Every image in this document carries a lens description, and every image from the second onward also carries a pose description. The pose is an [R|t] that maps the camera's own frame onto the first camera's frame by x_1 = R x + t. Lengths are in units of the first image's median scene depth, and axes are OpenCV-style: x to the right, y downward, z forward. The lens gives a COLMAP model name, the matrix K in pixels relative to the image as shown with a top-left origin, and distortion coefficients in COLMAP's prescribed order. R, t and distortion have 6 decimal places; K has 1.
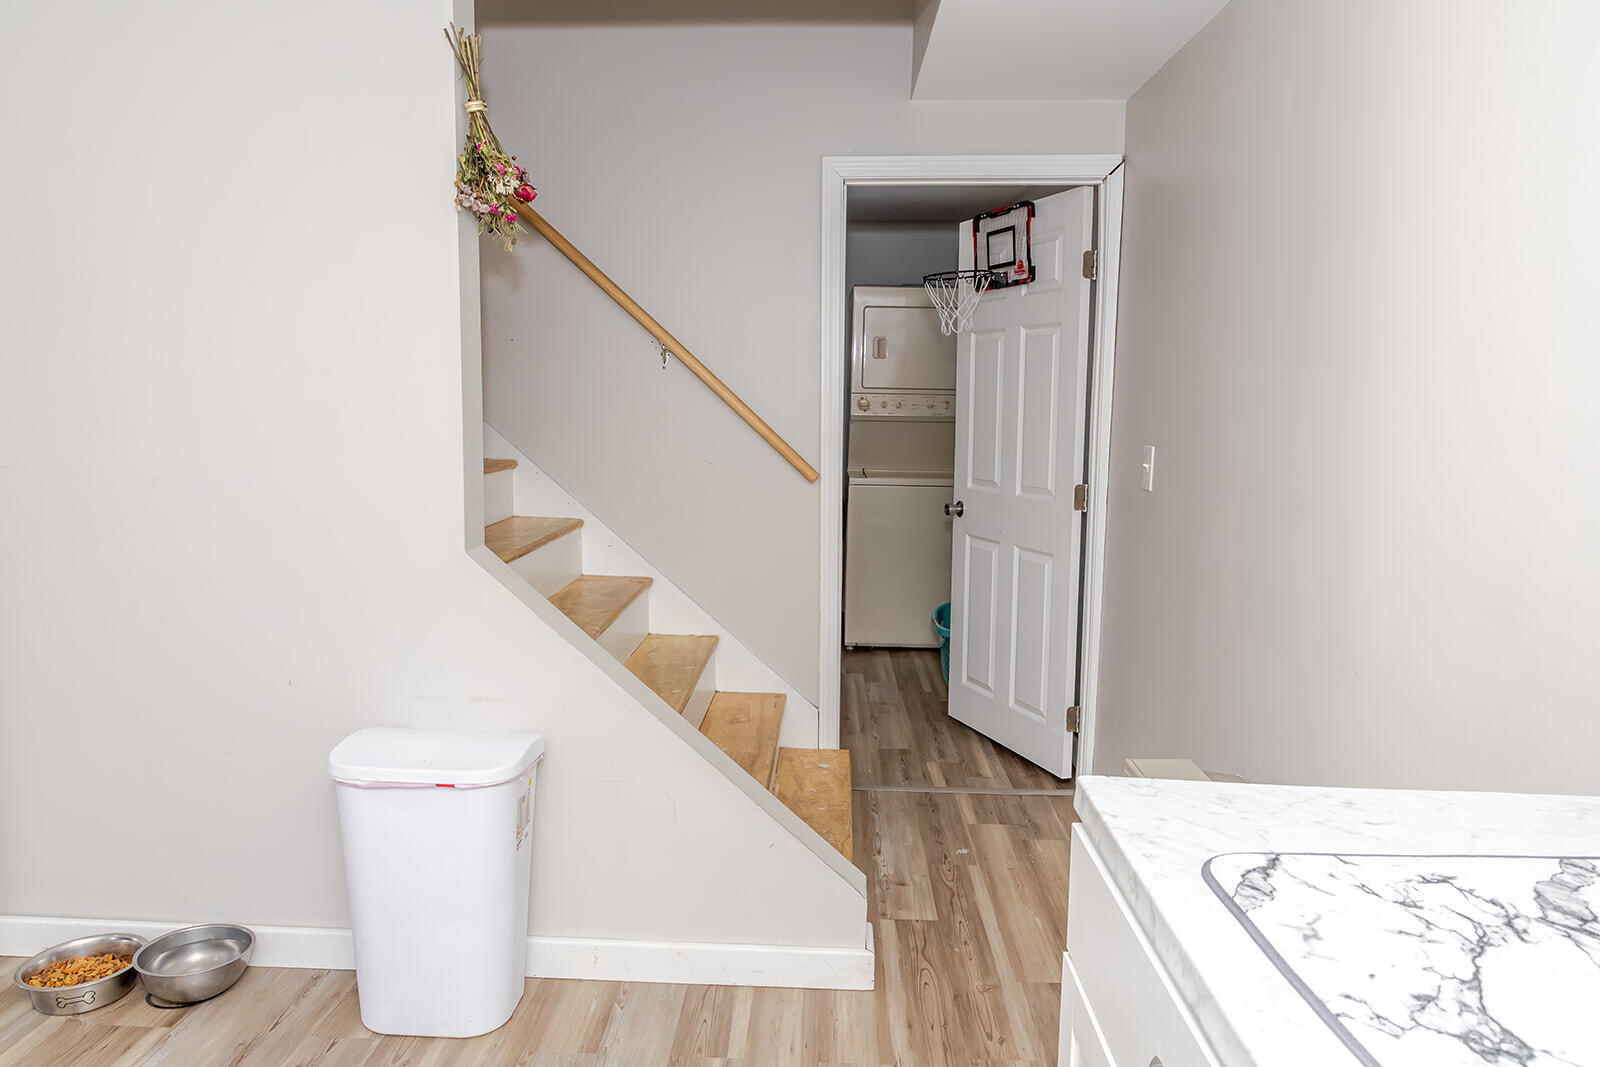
lens RADIAL K [[1078.1, 0, 800.0], [0, 1078.1, 533.5], [0, 0, 1]] dist [0.003362, -0.001739]
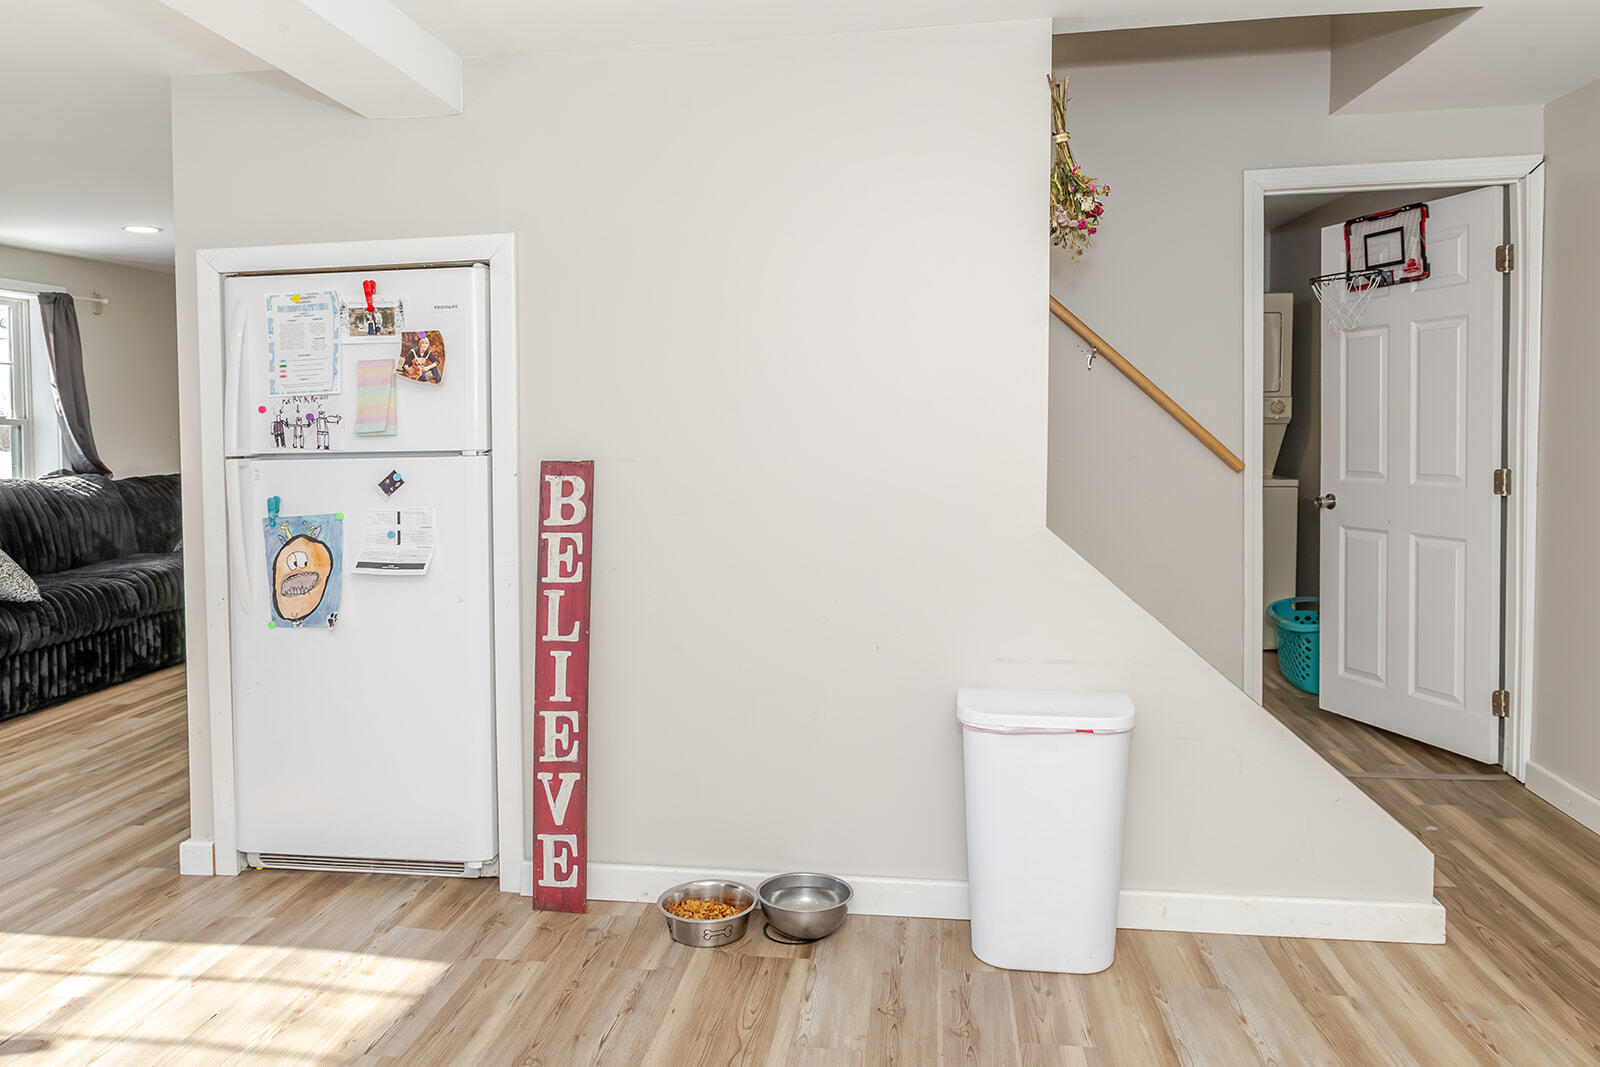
lens RADIAL K [[1098.9, 0, 796.4], [0, 1098.9, 463.1], [0, 0, 1]] dist [0.000944, -0.003117]
pose [[0.994897, -0.024328, -0.097916, -0.316123], [0.015254, 0.995607, -0.092378, 0.036874], [0.099733, 0.090413, 0.990898, -0.108891]]
